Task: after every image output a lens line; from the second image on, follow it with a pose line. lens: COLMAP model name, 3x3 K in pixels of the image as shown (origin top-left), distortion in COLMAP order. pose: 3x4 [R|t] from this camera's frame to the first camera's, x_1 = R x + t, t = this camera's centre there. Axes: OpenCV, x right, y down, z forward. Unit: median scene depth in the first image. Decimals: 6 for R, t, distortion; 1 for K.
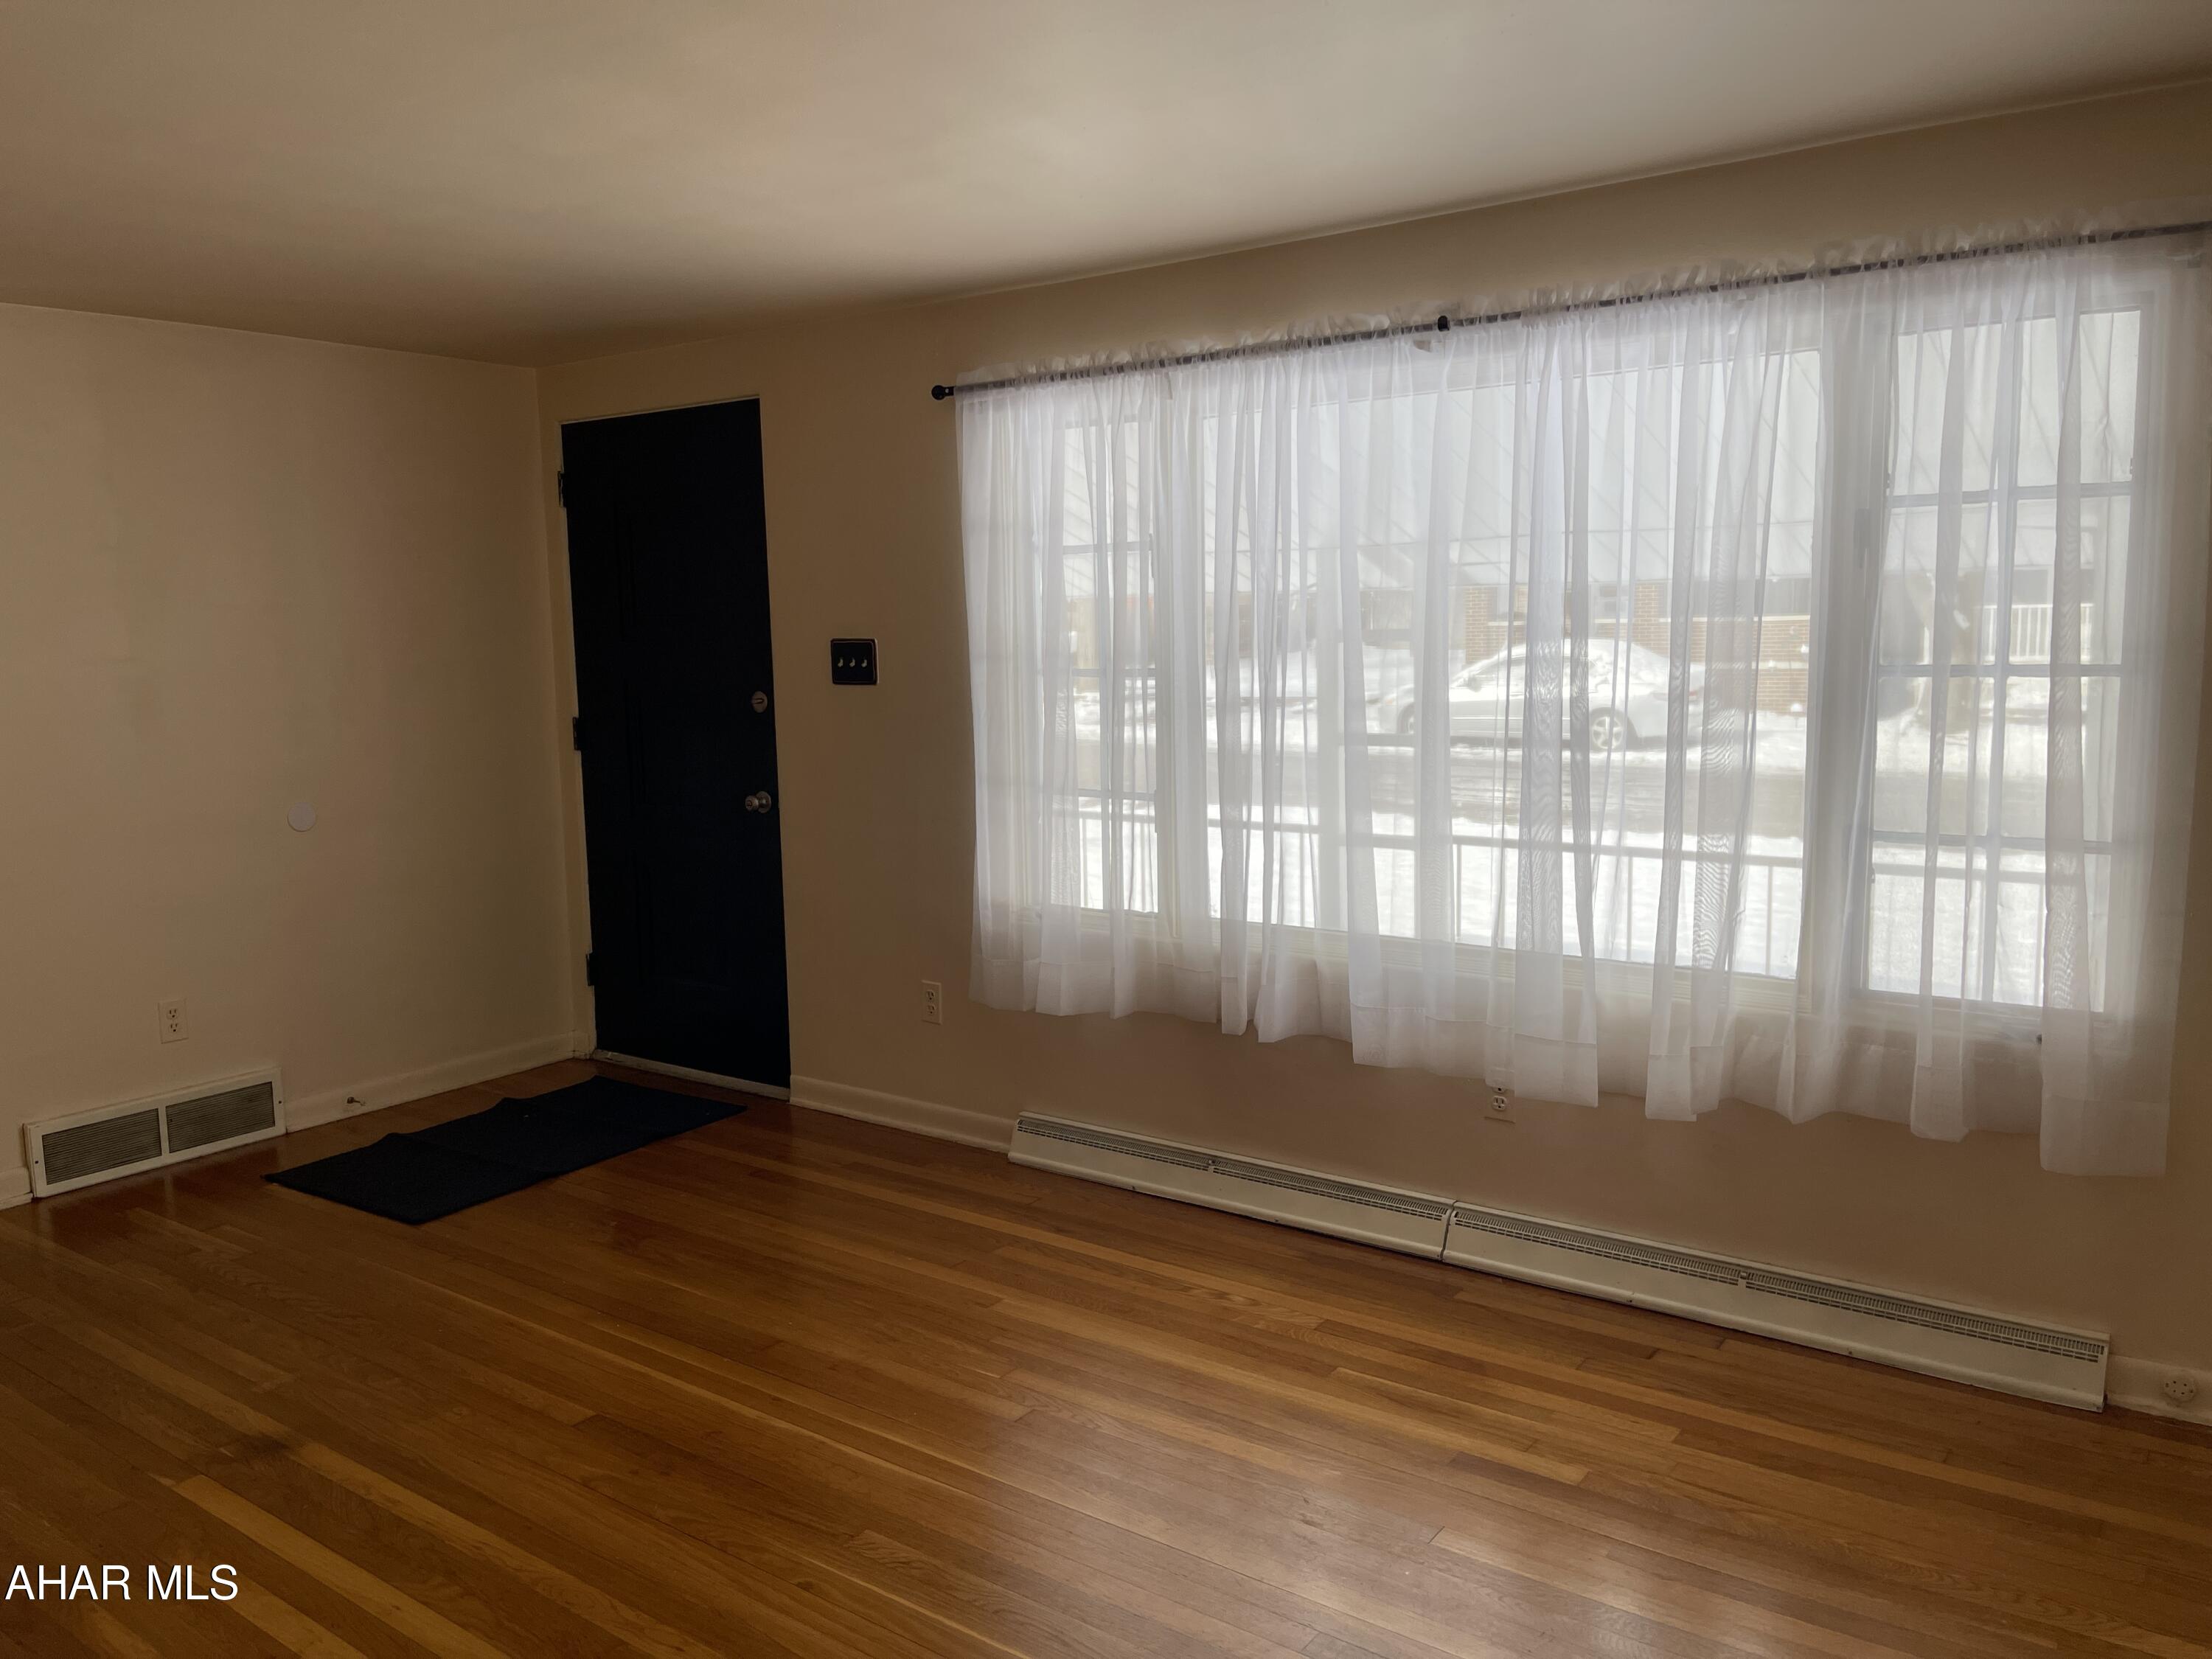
lens RADIAL K [[1658.1, 0, 1106.0], [0, 1658.1, 829.5], [0, 0, 1]] dist [0.010688, -0.004817]
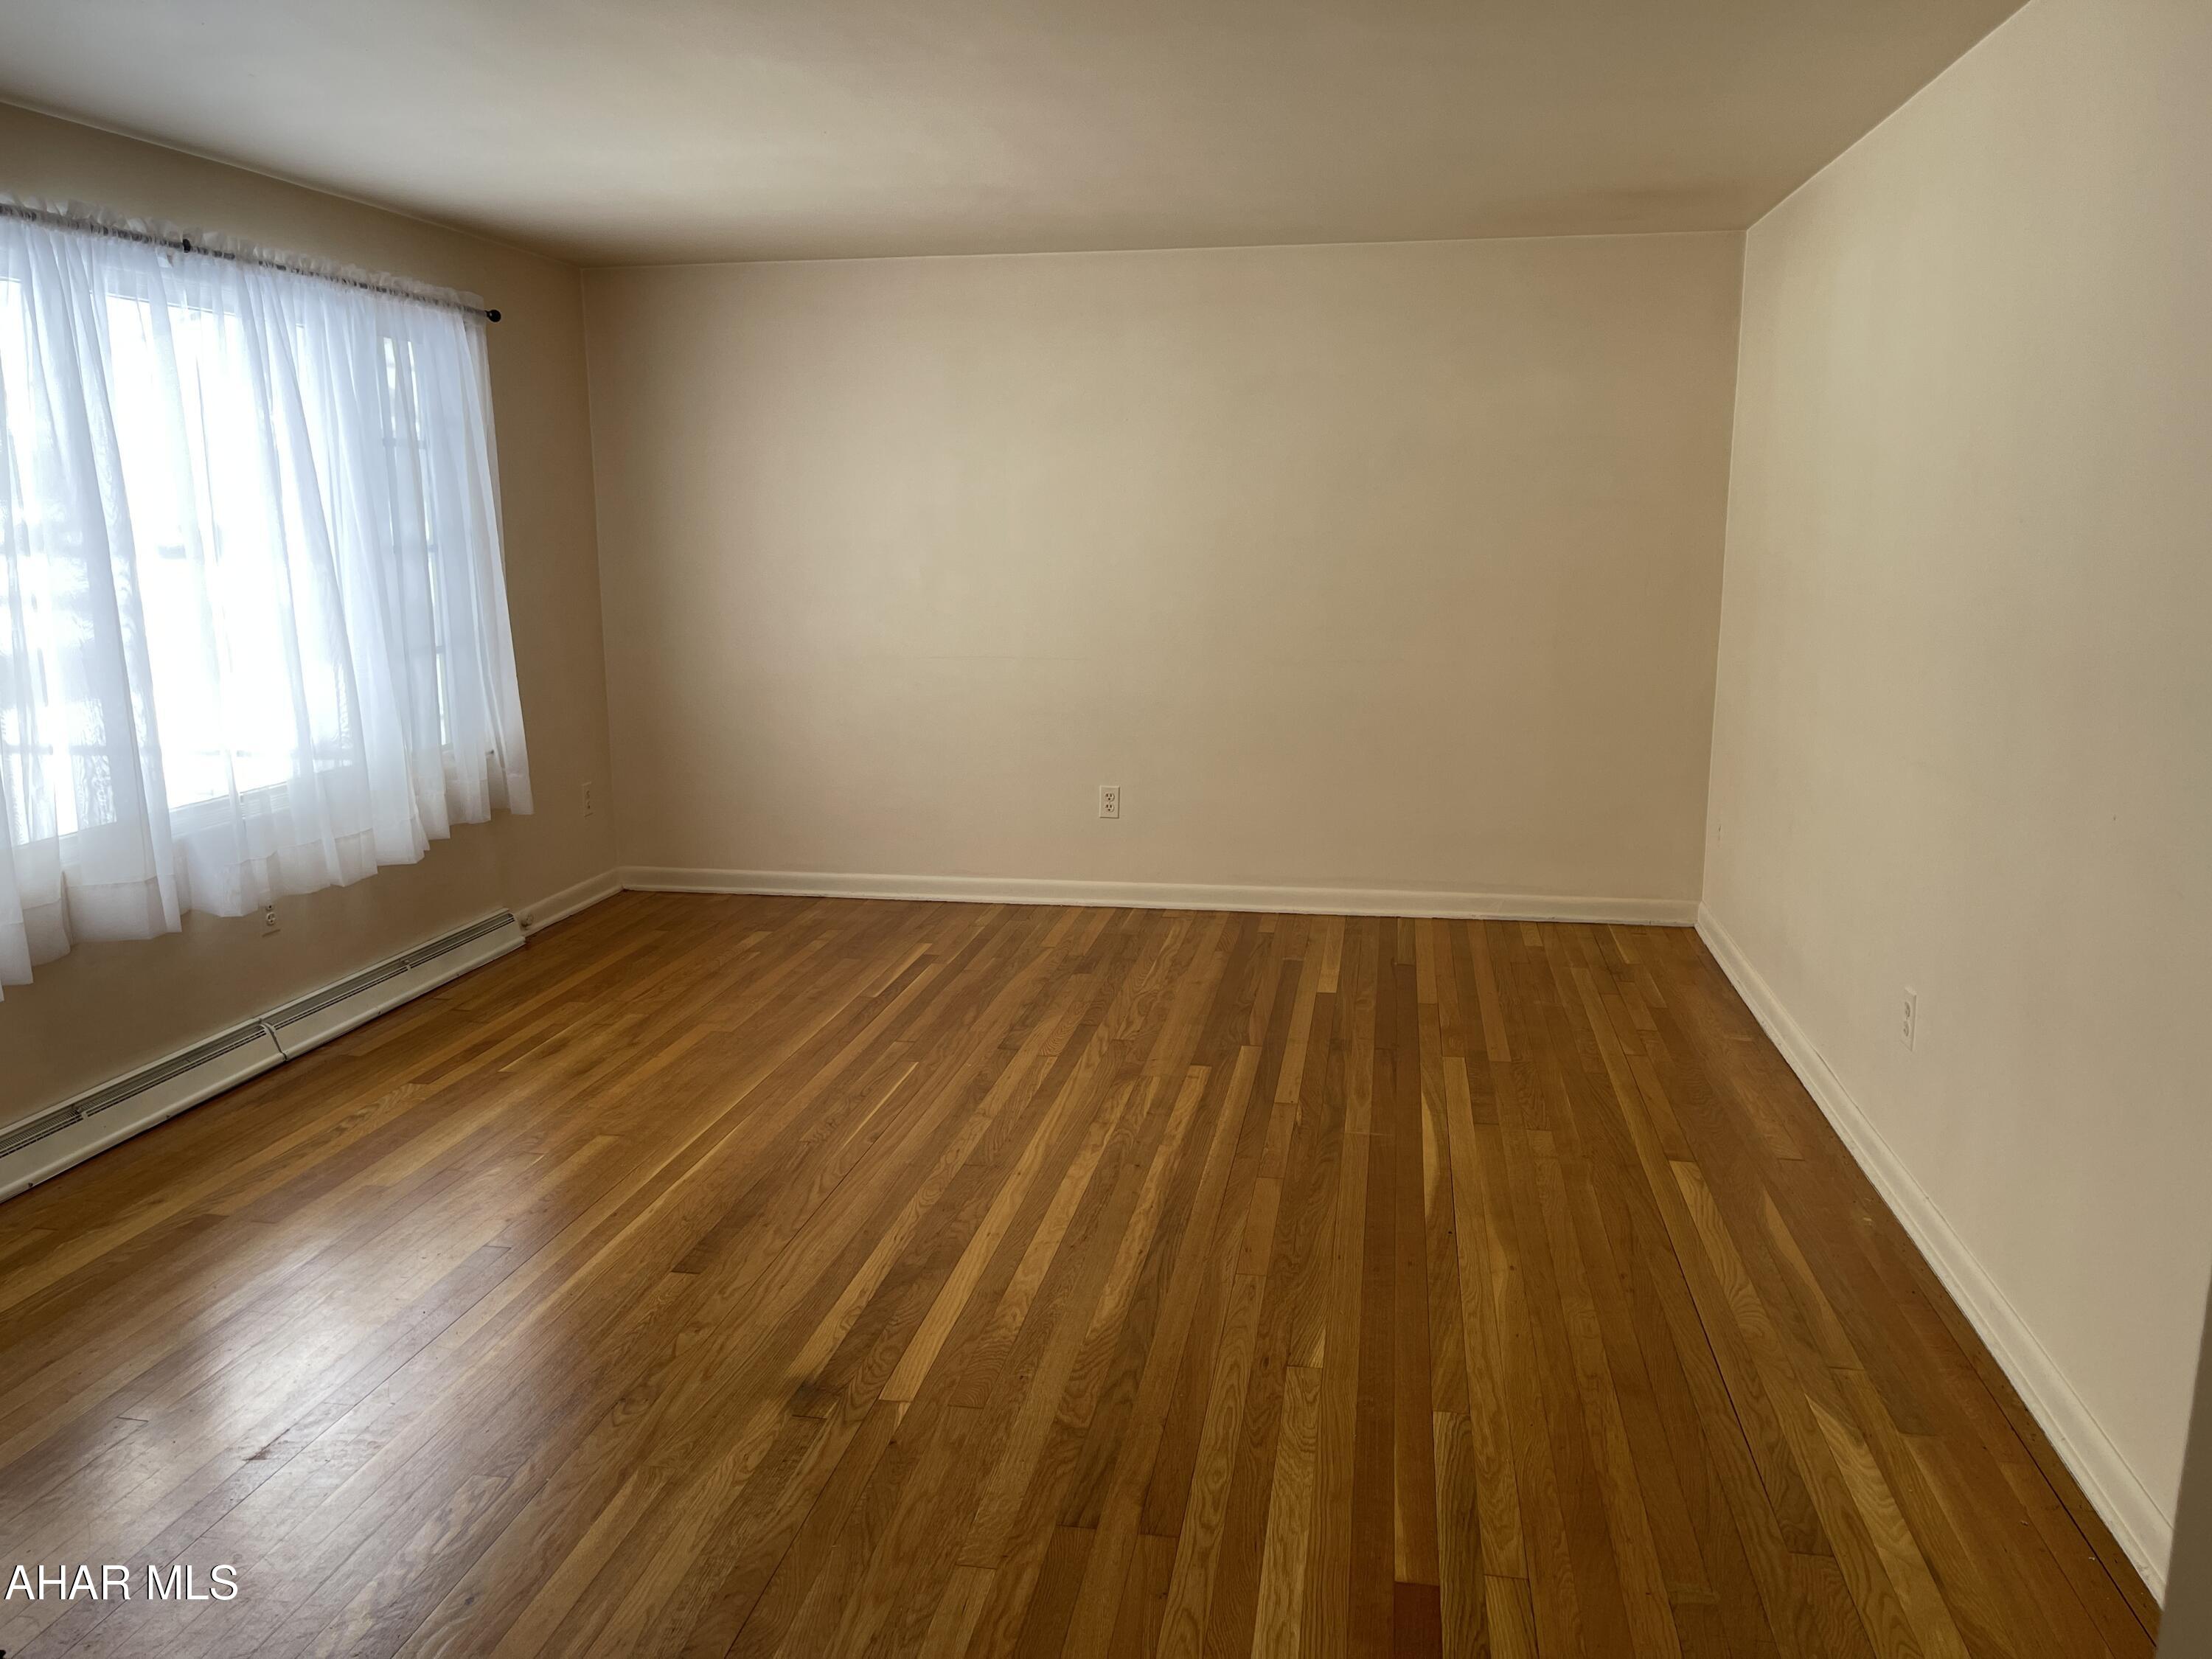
lens RADIAL K [[1658.1, 0, 1106.0], [0, 1658.1, 829.5], [0, 0, 1]] dist [0.010688, -0.004817]
pose [[-0.446254, -0.145477, 0.883003, -1.154265], [0.123381, 0.967274, 0.221715, -0.094906], [-0.886360, 0.207887, -0.413701, 1.009575]]
